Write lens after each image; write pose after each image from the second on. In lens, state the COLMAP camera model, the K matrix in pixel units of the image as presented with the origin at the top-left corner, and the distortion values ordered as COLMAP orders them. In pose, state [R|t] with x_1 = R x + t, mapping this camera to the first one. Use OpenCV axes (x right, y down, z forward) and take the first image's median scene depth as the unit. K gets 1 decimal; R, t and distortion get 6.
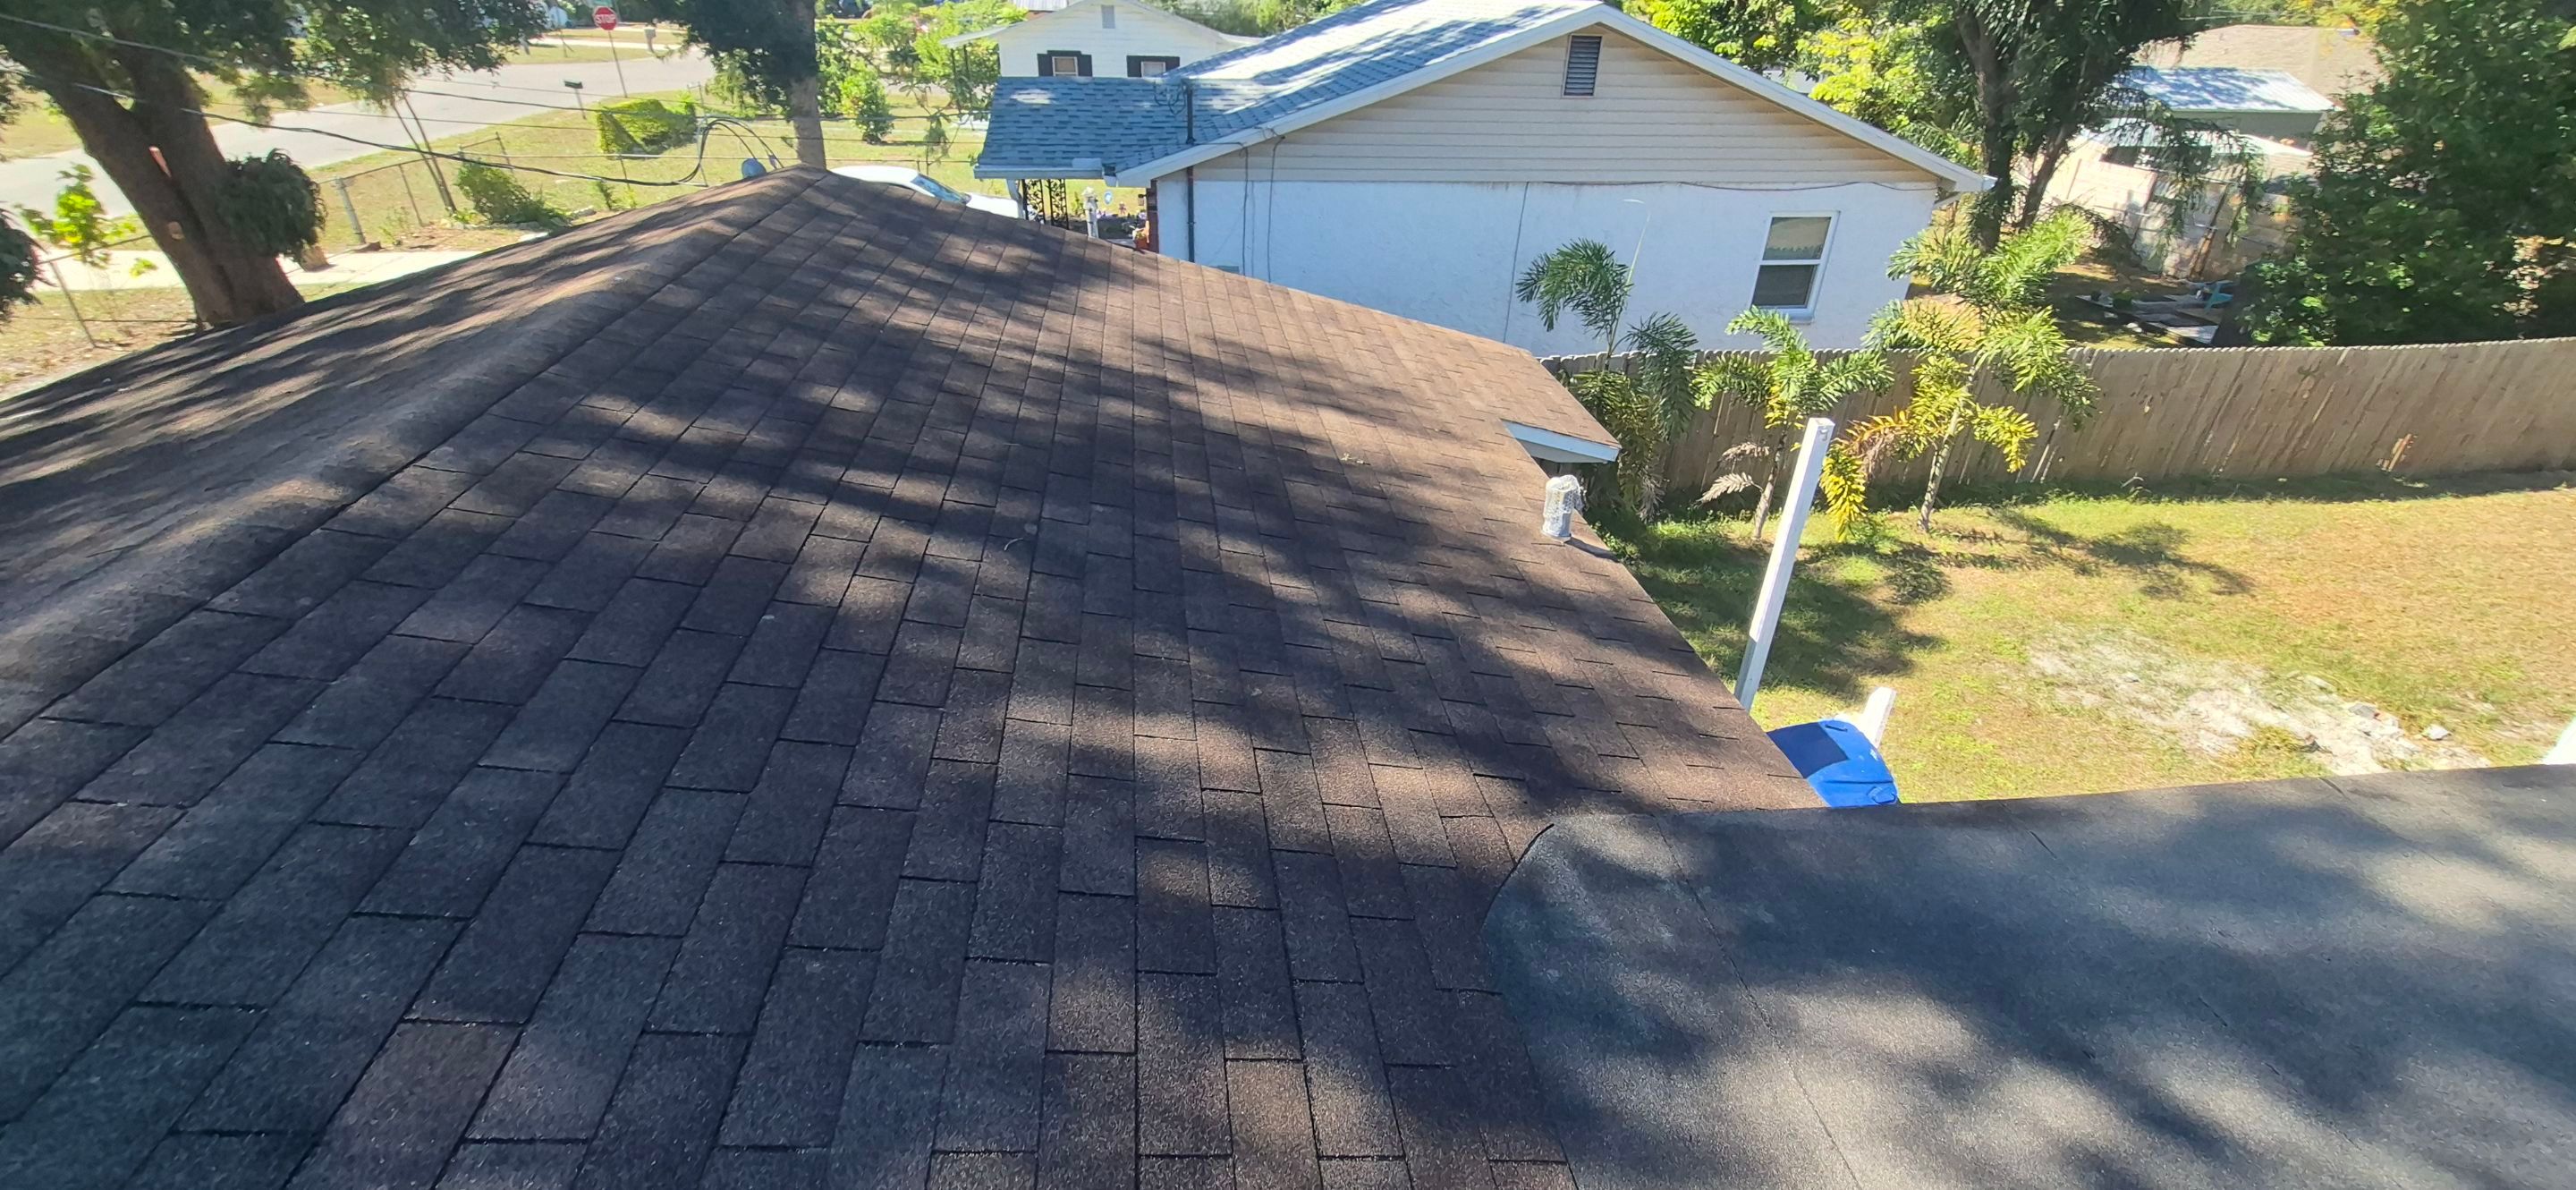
lens RADIAL K [[1066.1, 0, 1330.3], [0, 1066.1, 592.7], [0, 0, 1]] dist [-0.001089, -0.000663]
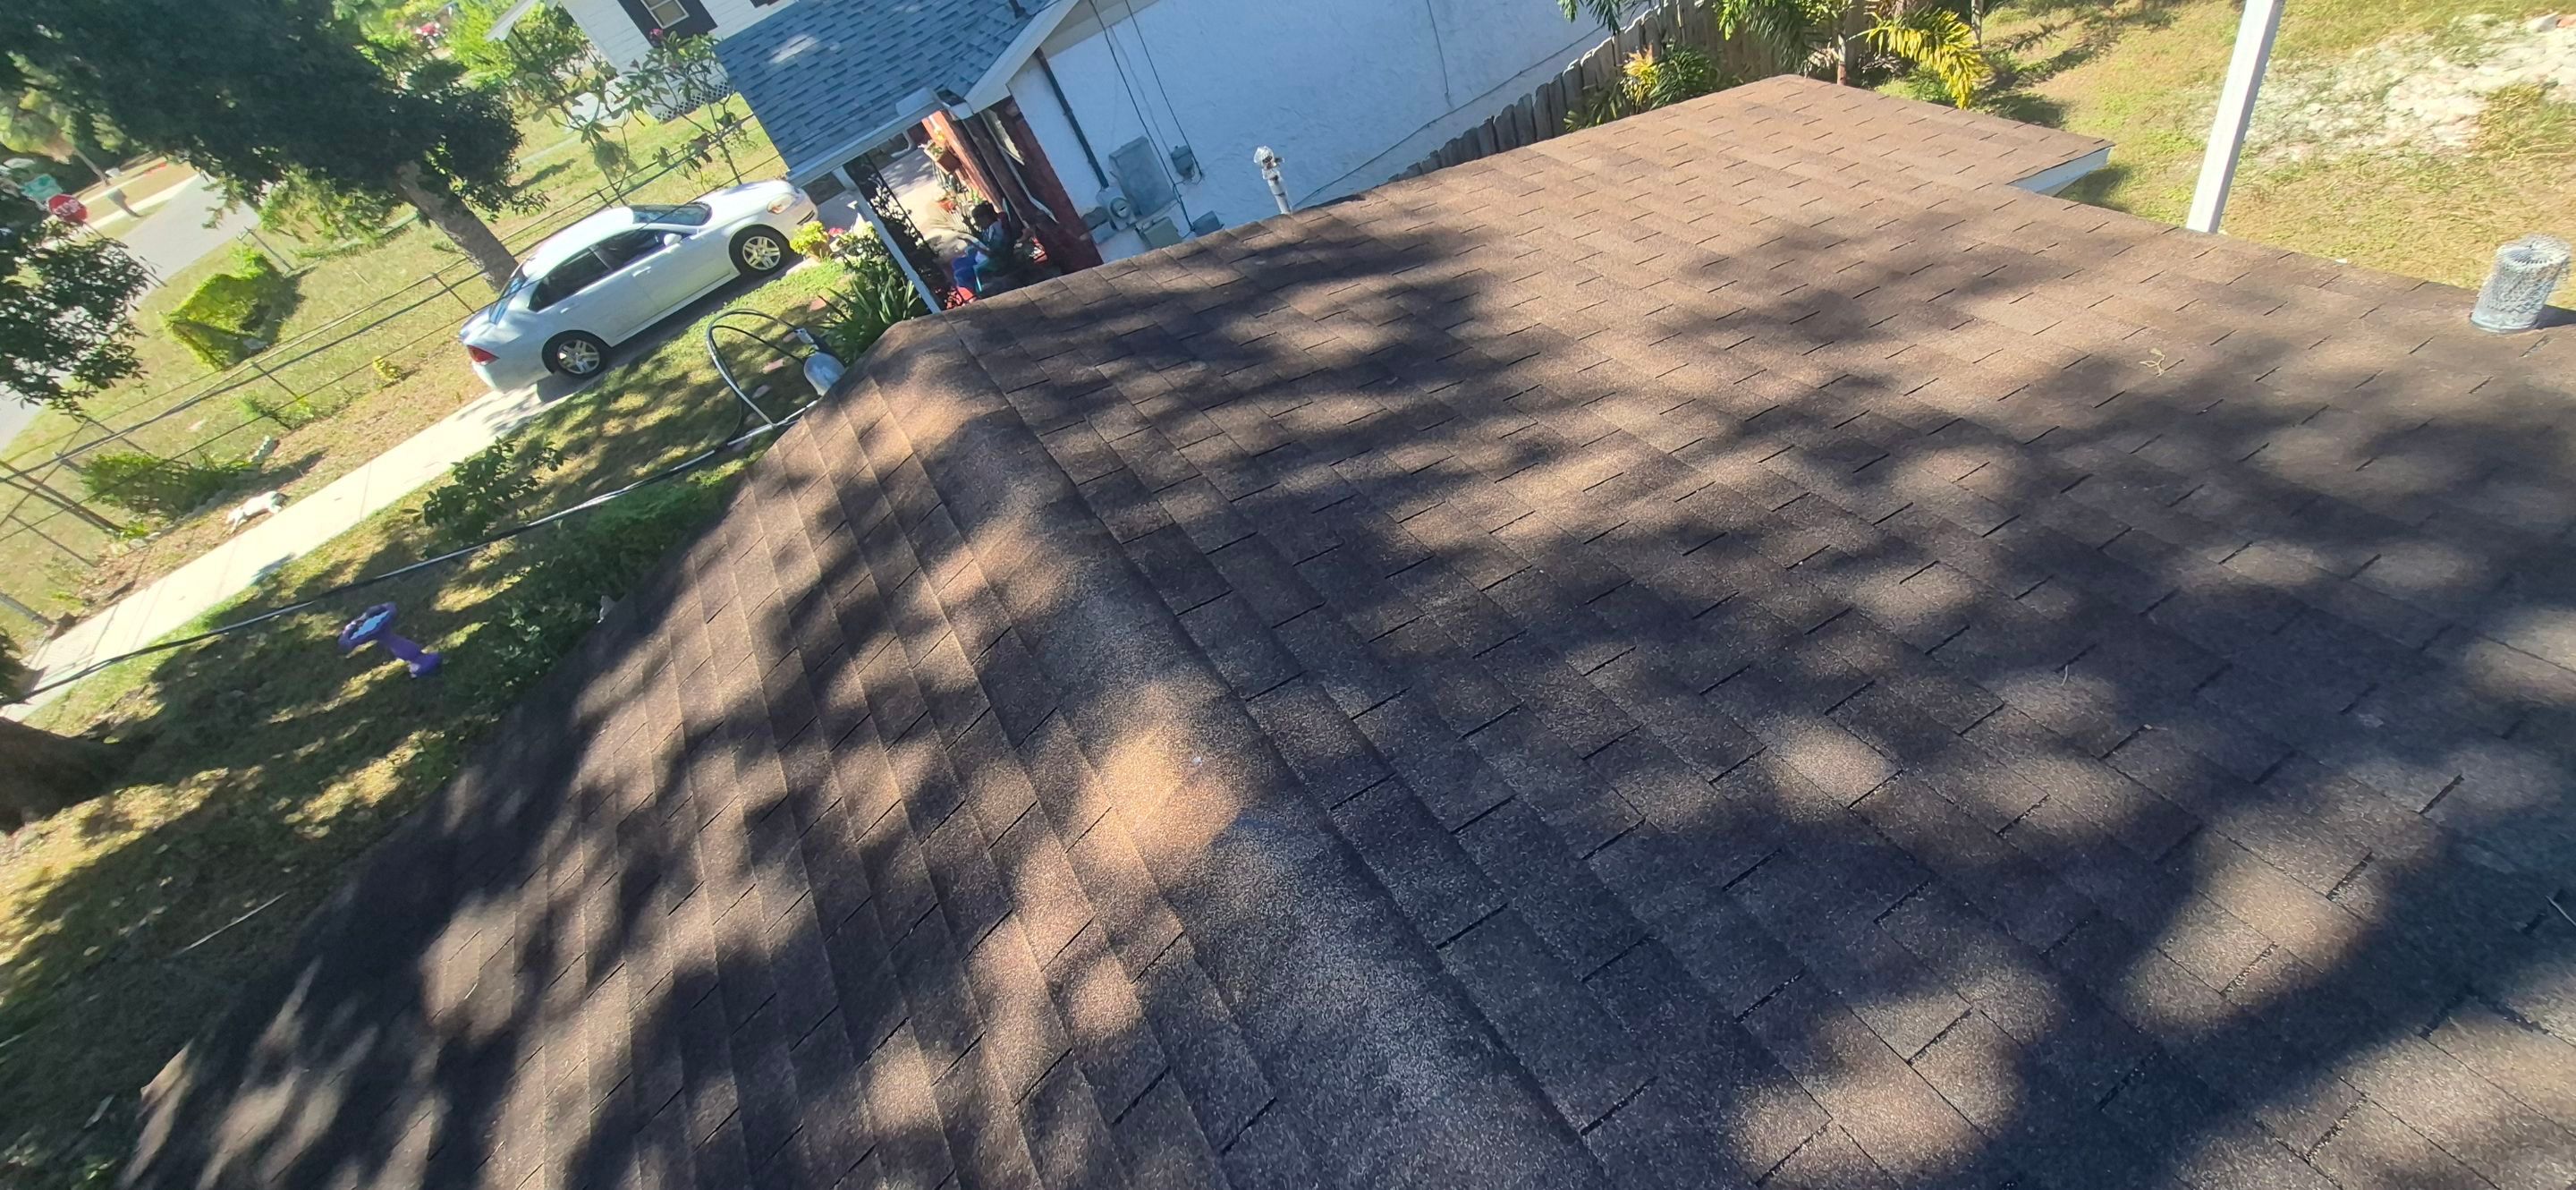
lens RADIAL K [[1027.2, 0, 1408.6], [0, 1027.2, 599.6], [0, 0, 1]] dist [0.005670, -0.000058]
pose [[0.859717, -0.505321, 0.074412, -0.294267], [0.472568, 0.842212, 0.259534, -0.226822], [-0.193819, -0.187961, 0.962863, 0.263740]]
